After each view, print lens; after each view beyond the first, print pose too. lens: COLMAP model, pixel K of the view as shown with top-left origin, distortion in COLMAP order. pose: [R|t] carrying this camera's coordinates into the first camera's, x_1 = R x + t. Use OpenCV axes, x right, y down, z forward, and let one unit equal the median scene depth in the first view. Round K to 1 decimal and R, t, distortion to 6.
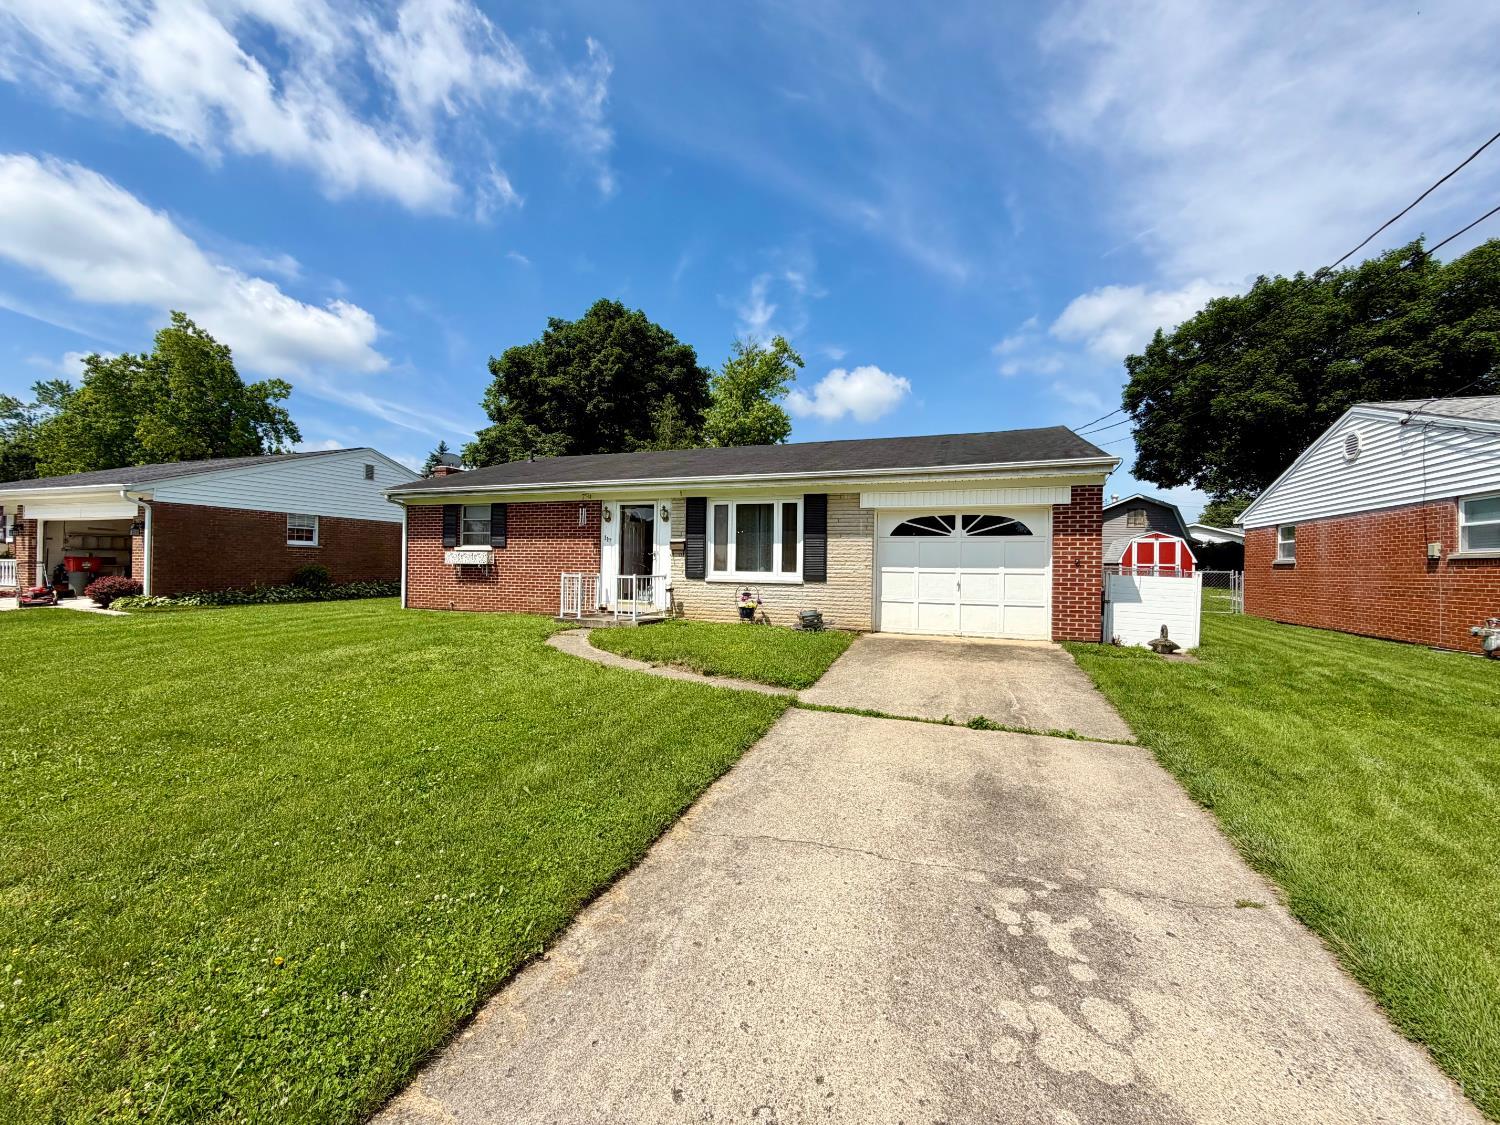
lens RADIAL K [[596.3, 0, 750.0], [0, 596.3, 562.5], [0, 0, 1]] dist [0.002767, -0.000042]
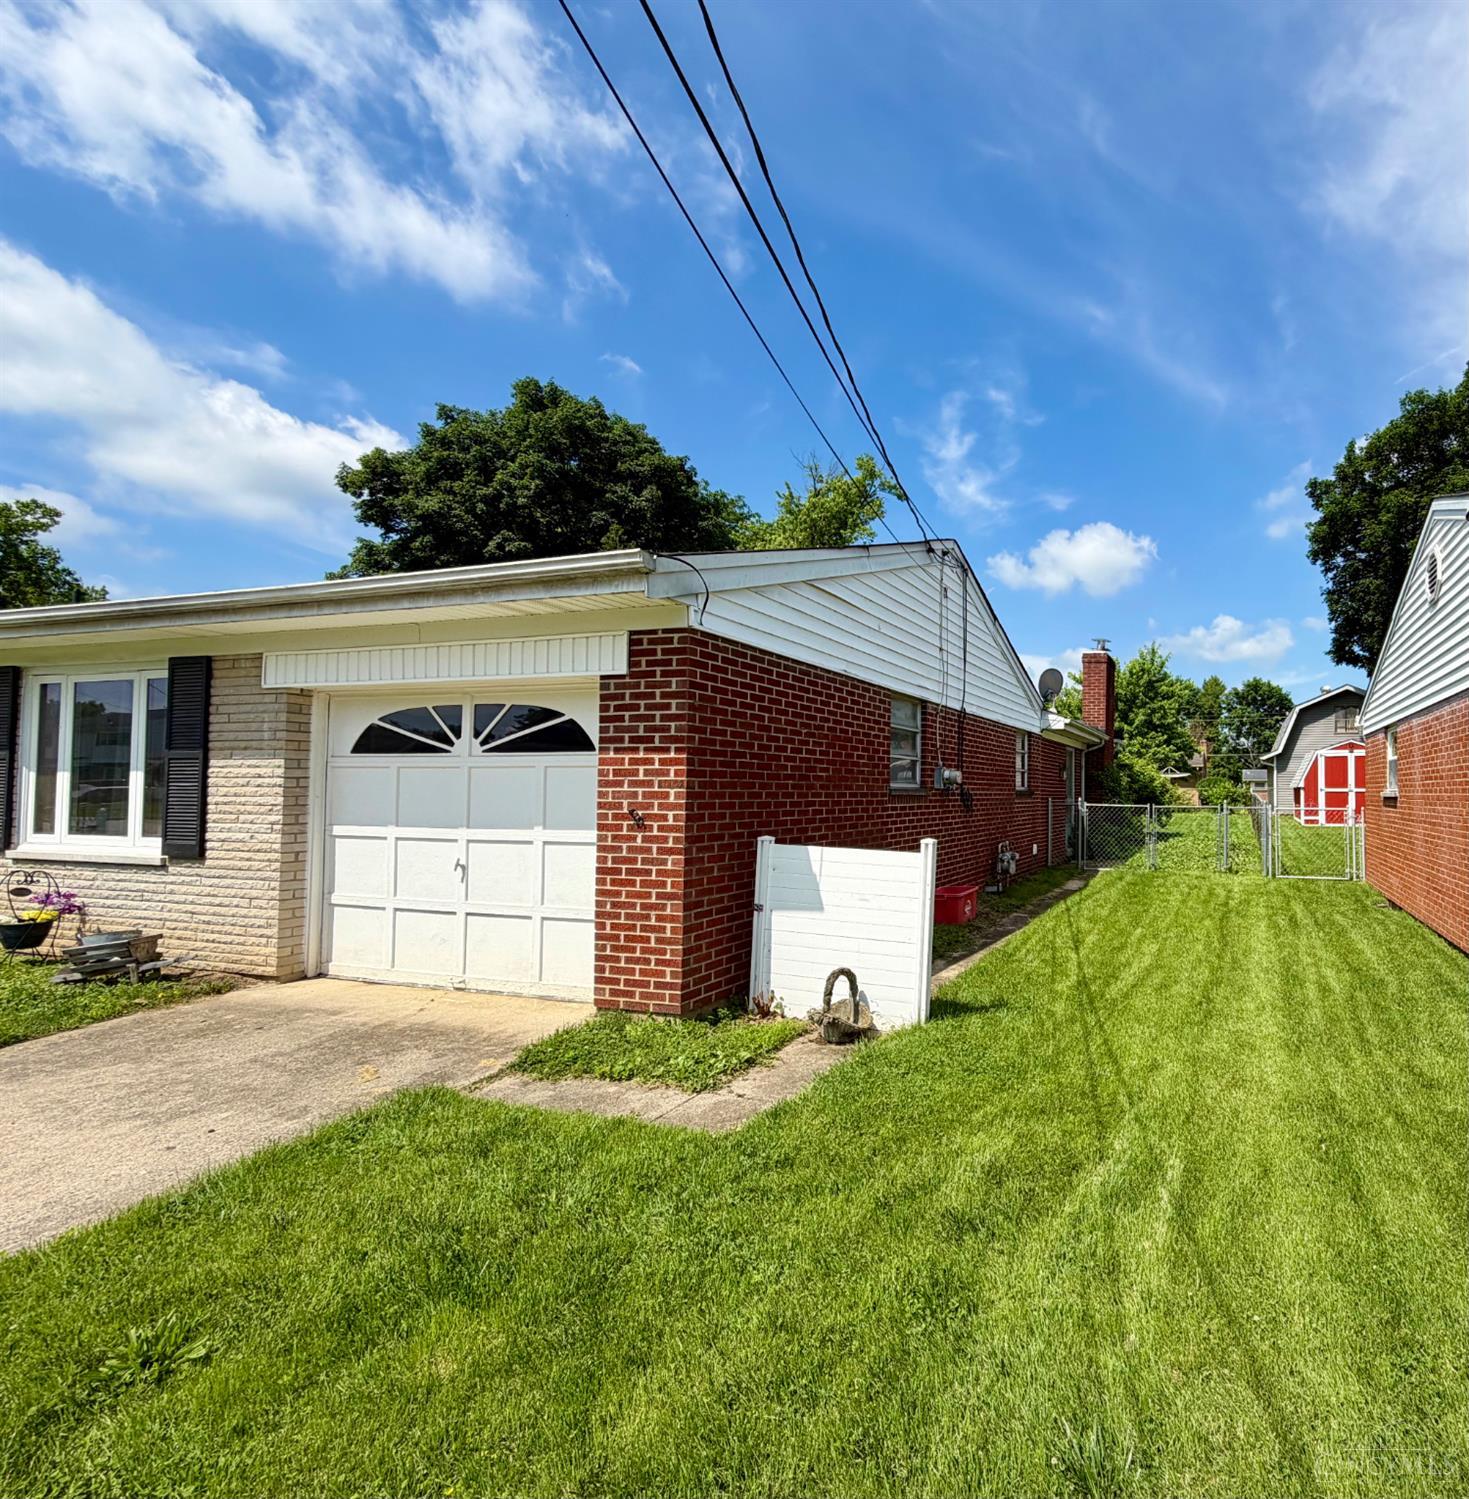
lens RADIAL K [[824.5, 0, 1007.9], [0, 824.5, 770.9], [0, 0, 1]] dist [-0.004470, 0.000319]
pose [[0.997118, -0.003749, 0.075777, 0.568885], [0.005395, 0.999754, -0.021524, -0.014008], [-0.075677, 0.021870, 0.996892, 0.312533]]
